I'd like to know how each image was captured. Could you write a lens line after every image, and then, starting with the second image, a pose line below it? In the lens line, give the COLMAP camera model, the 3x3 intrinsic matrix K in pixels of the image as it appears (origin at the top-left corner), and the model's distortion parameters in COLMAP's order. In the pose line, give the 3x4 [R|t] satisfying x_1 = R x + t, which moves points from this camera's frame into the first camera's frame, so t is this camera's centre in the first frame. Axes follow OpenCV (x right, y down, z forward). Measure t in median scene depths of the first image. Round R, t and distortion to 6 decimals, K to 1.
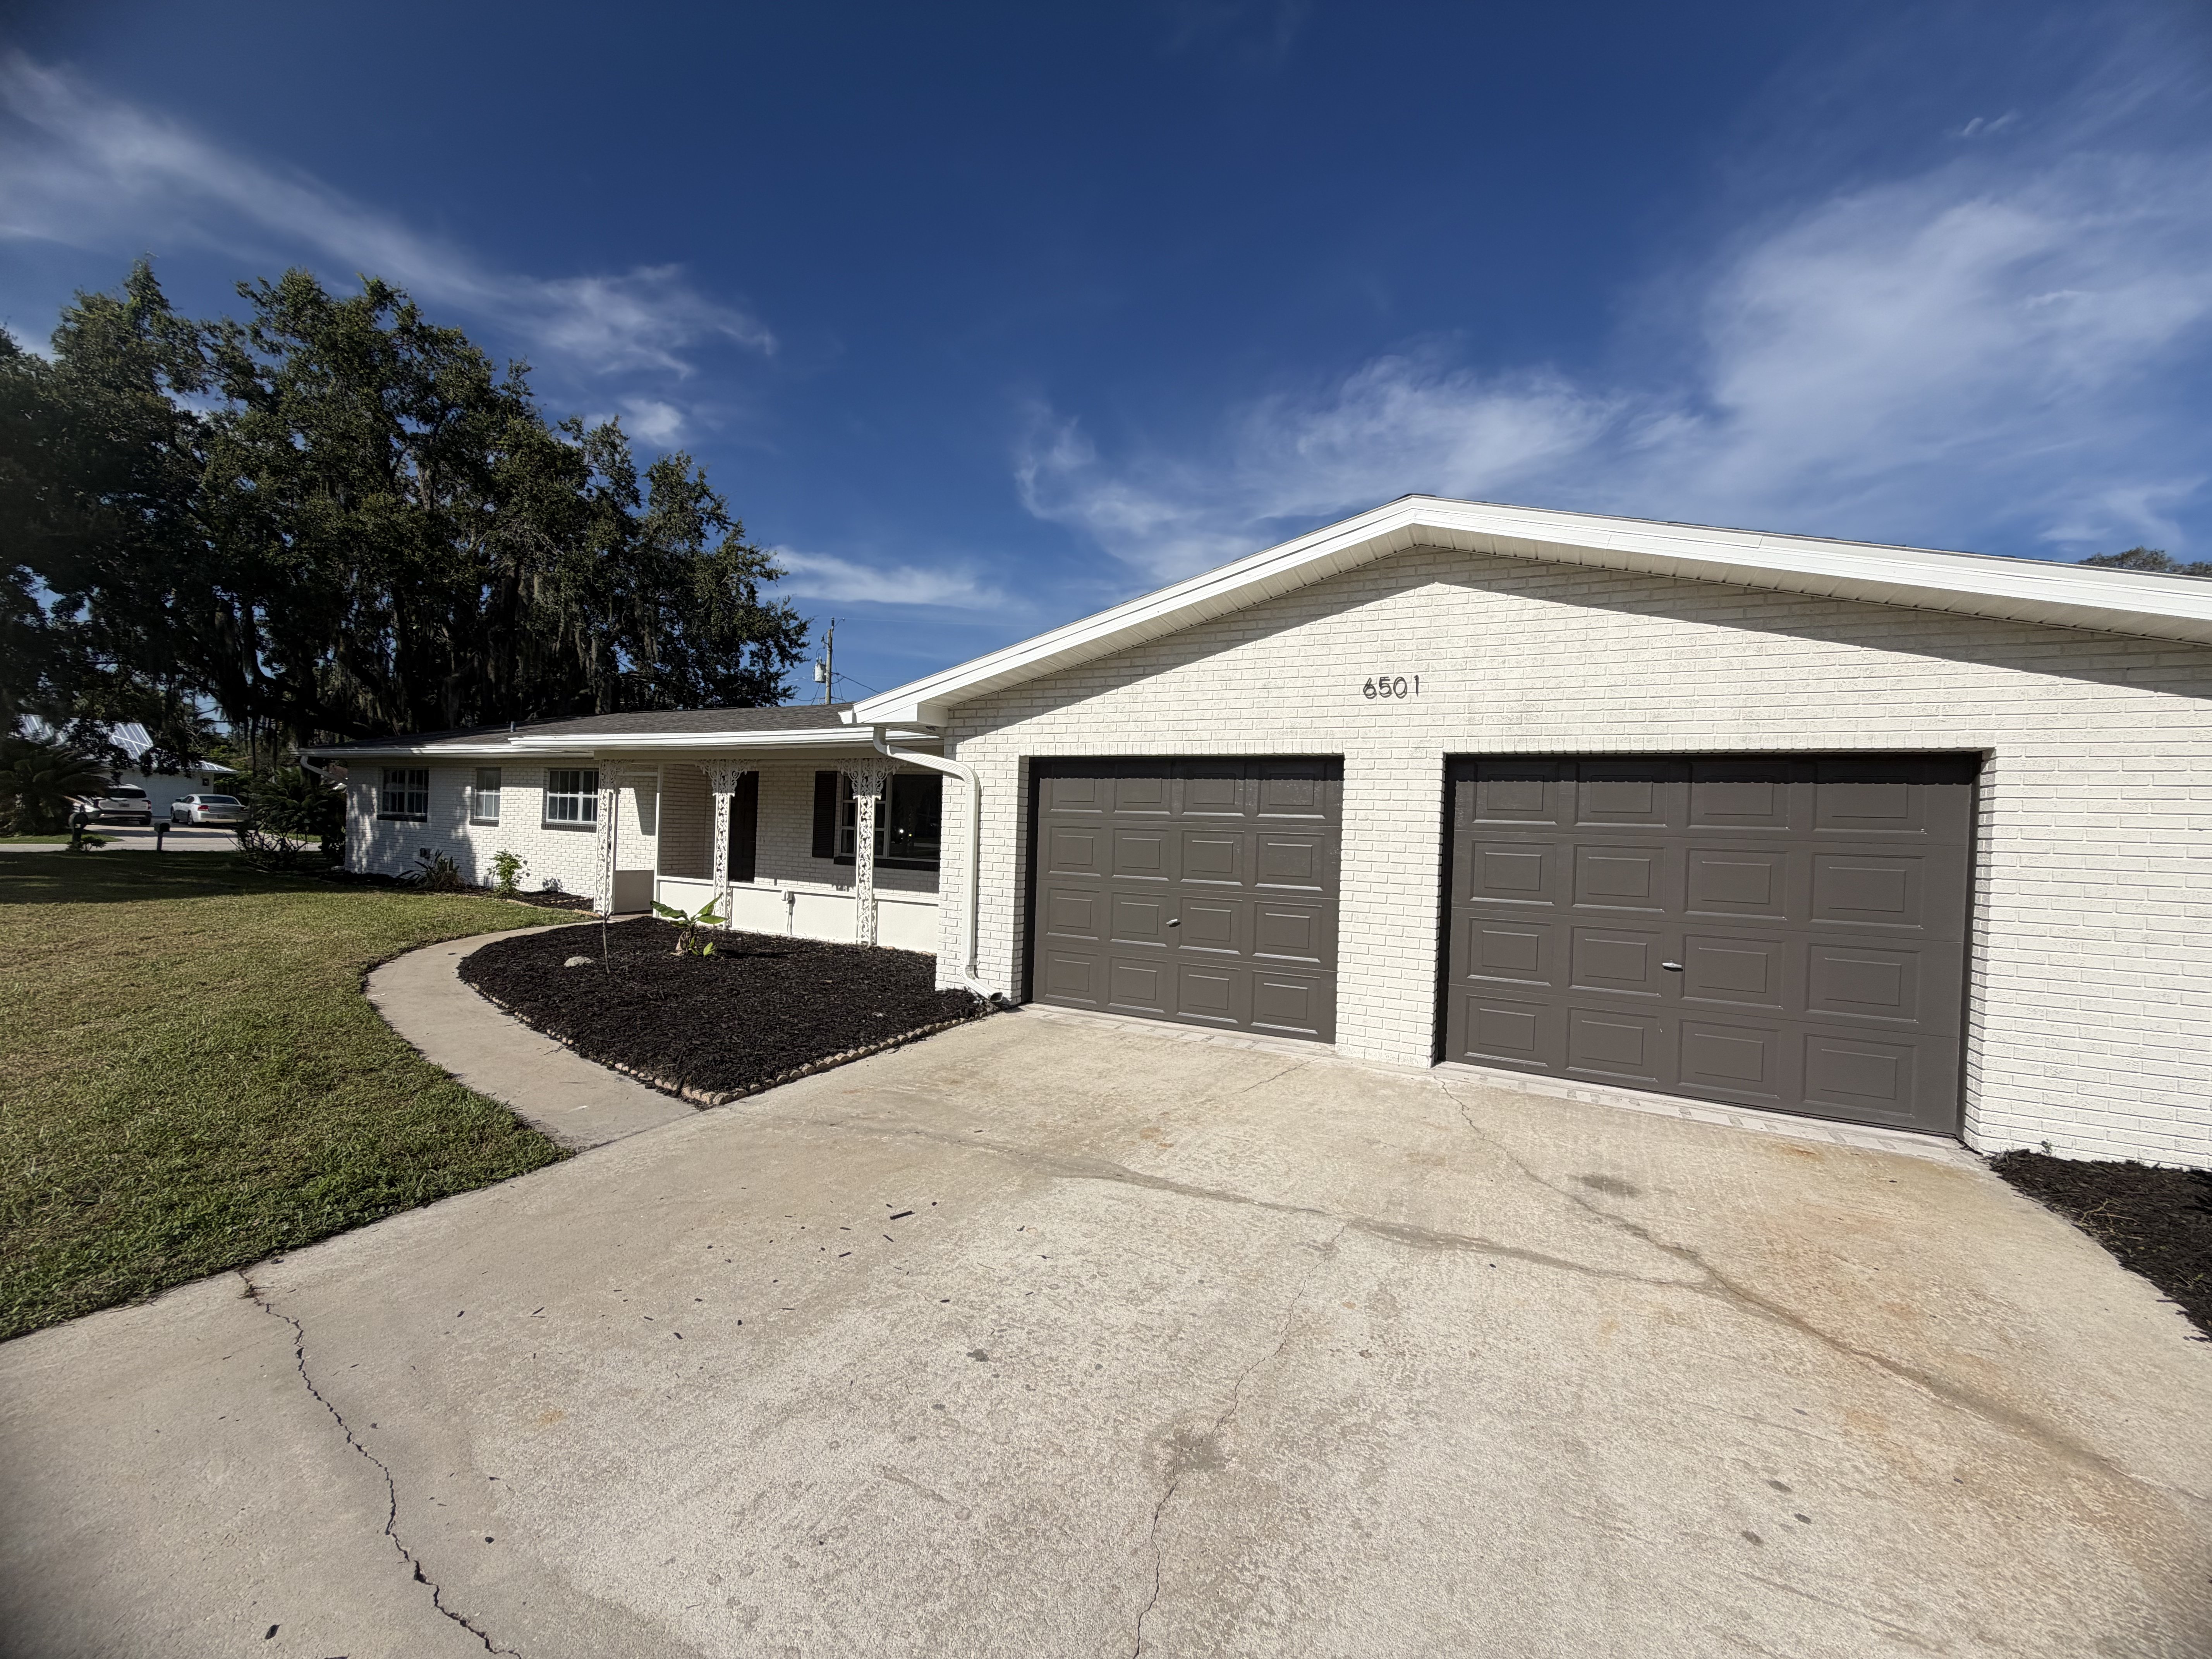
lens RADIAL K [[888.4, 0, 1106.0], [0, 888.4, 829.5], [0, 0, 1]] dist [0.000746, -0.000131]
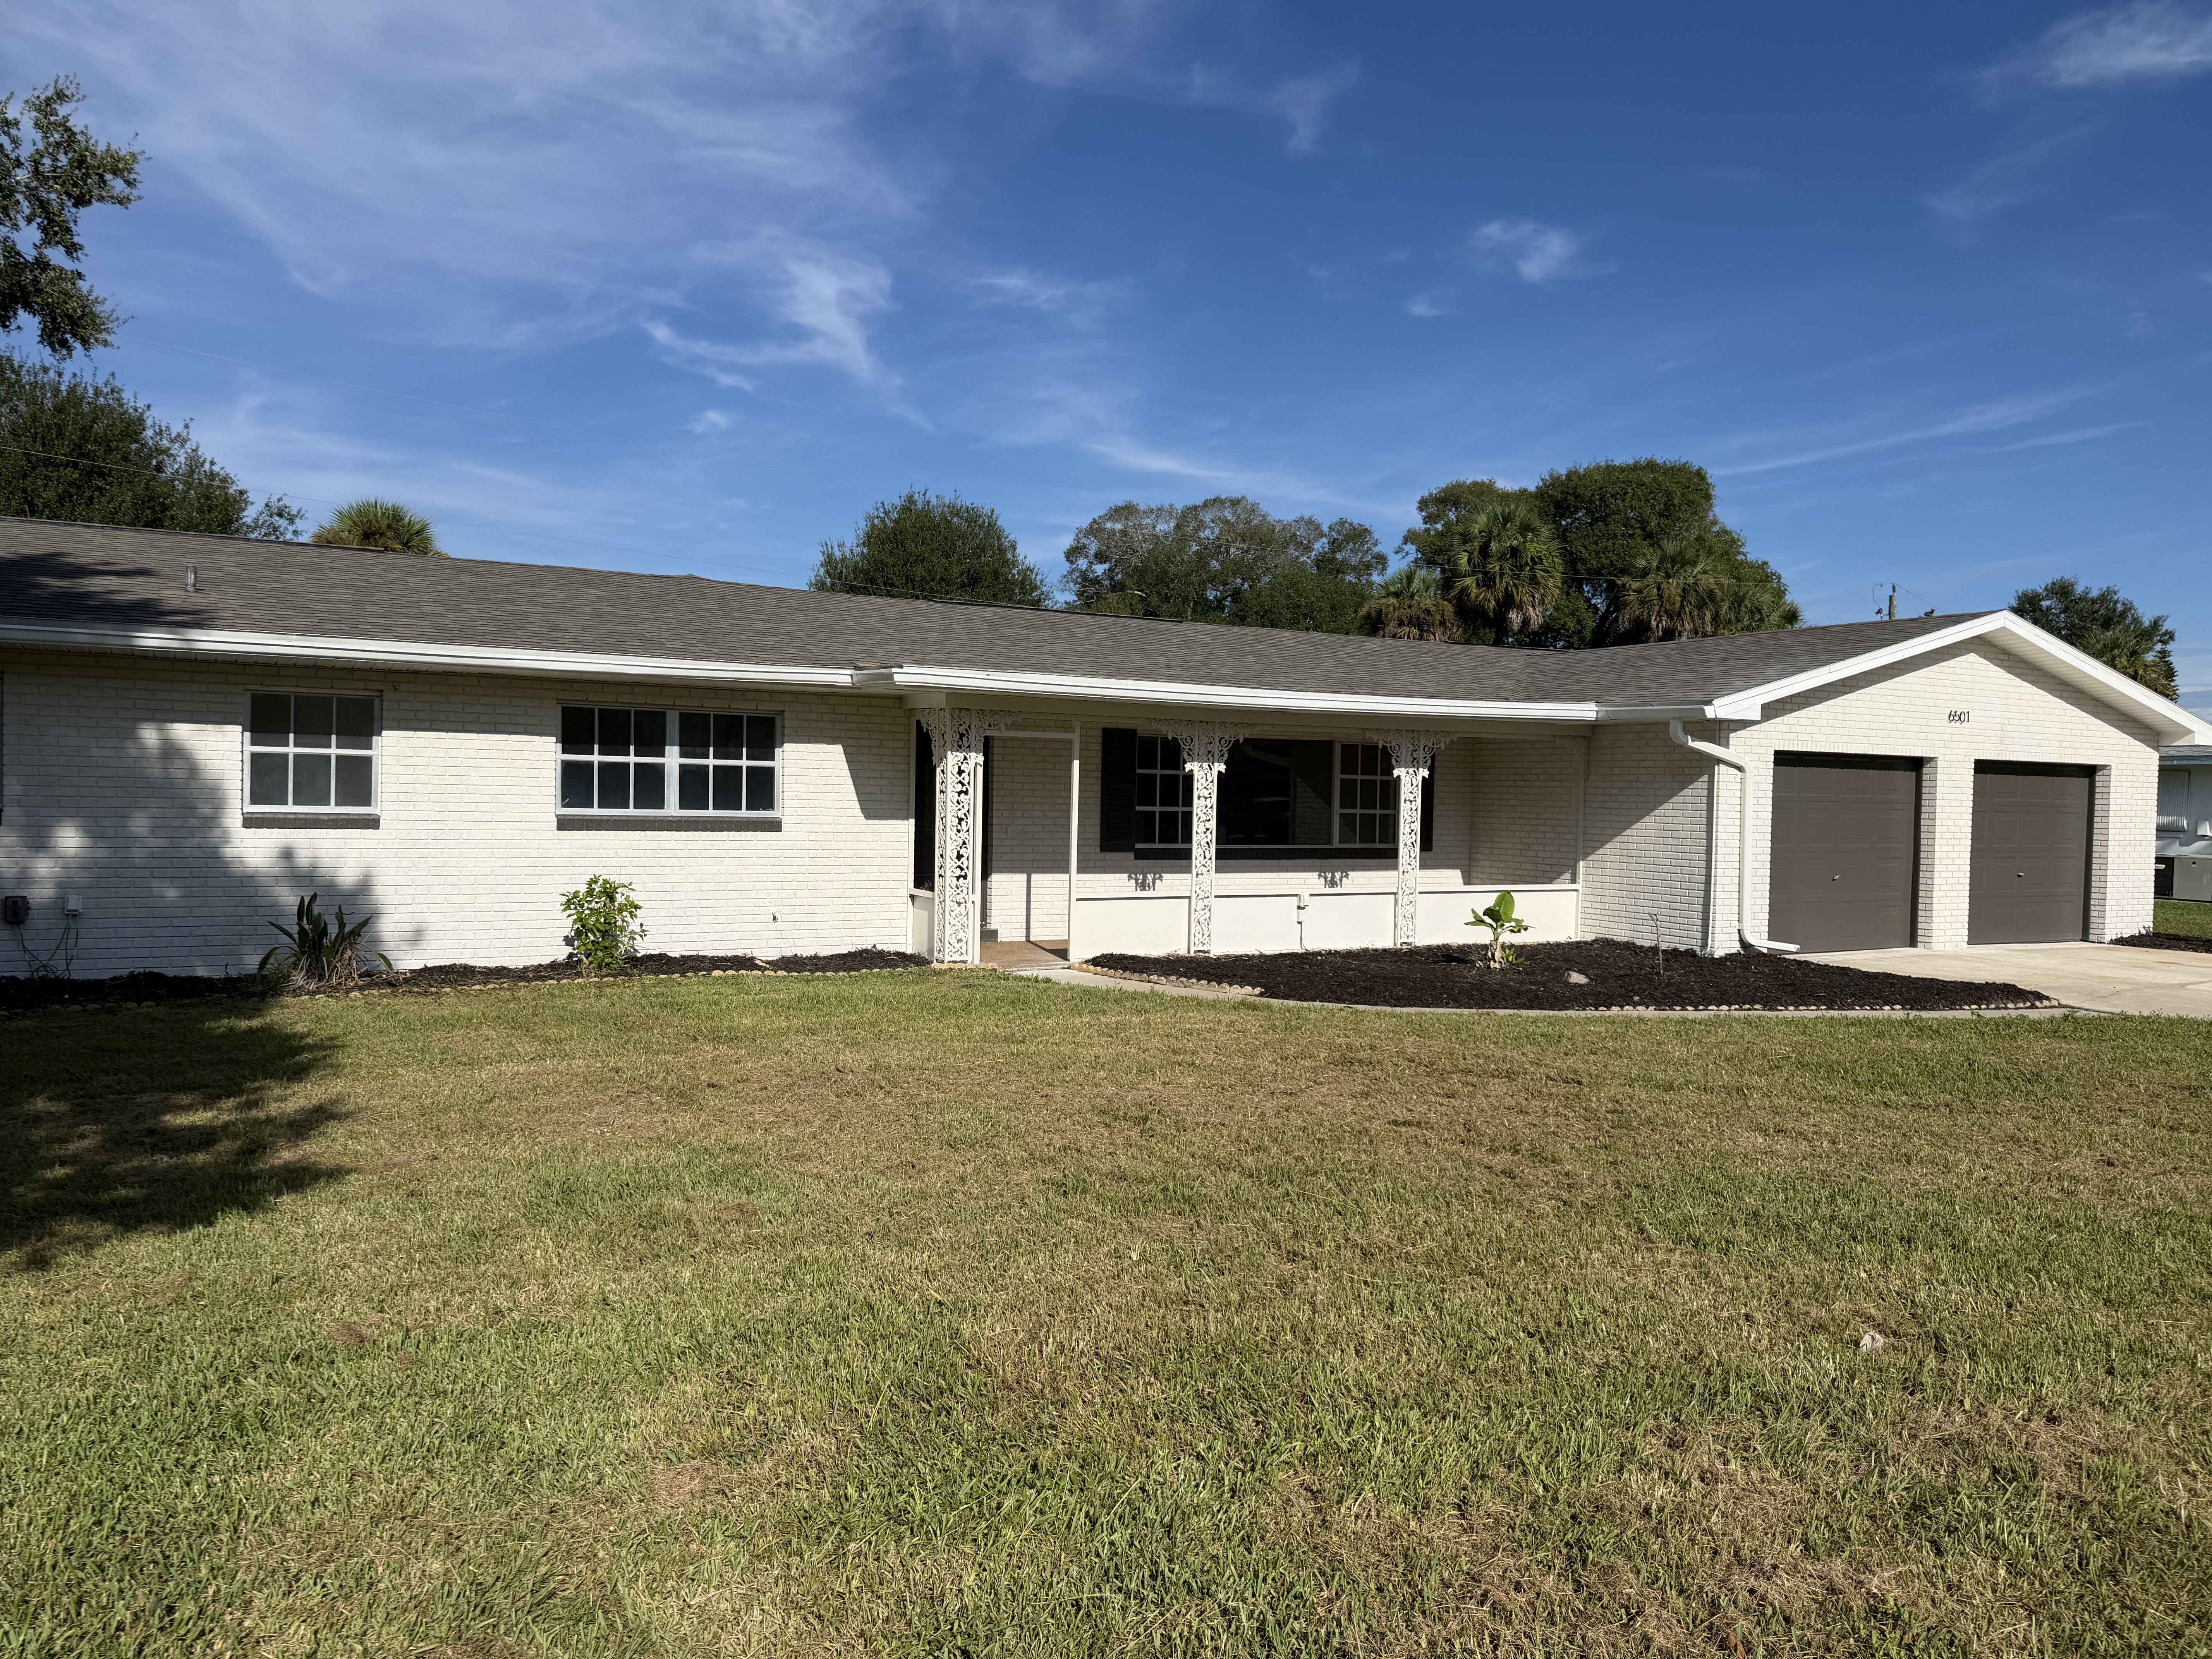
lens RADIAL K [[1542.8, 0, 1106.0], [0, 1542.8, 829.5], [0, 0, 1]] dist [0.002053, 0.000088]
pose [[0.561037, -0.044149, 0.826613, -1.462647], [0.002702, 0.998669, 0.051504, -0.053500], [-0.827787, -0.026662, 0.560409, 0.361273]]
